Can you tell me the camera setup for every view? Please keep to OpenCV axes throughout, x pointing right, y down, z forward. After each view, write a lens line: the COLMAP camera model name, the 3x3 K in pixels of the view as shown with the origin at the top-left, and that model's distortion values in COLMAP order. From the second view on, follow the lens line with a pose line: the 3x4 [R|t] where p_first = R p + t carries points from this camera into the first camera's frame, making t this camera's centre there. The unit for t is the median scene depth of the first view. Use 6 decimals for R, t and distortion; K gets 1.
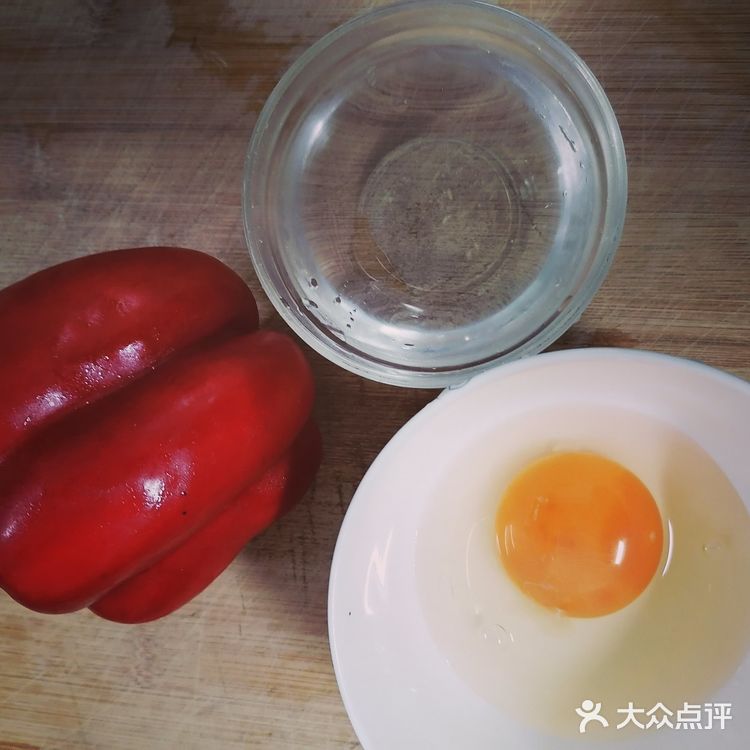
lens RADIAL K [[926.3, 0, 375.0], [0, 926.3, 375.0], [0, 0, 1]] dist [0.182227, -0.004073]
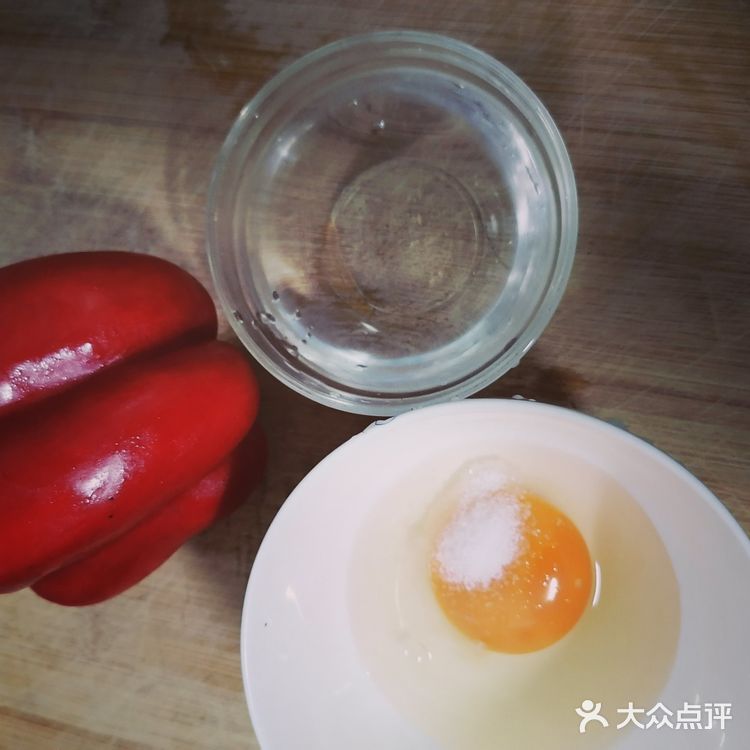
lens RADIAL K [[926.3, 0, 375.0], [0, 926.3, 375.0], [0, 0, 1]] dist [0.182227, -0.004073]
pose [[0.993251, 0.099863, -0.058988, 0.108526], [-0.096799, 0.993908, 0.052698, -0.074771], [0.063892, -0.046632, 0.996867, -0.013597]]
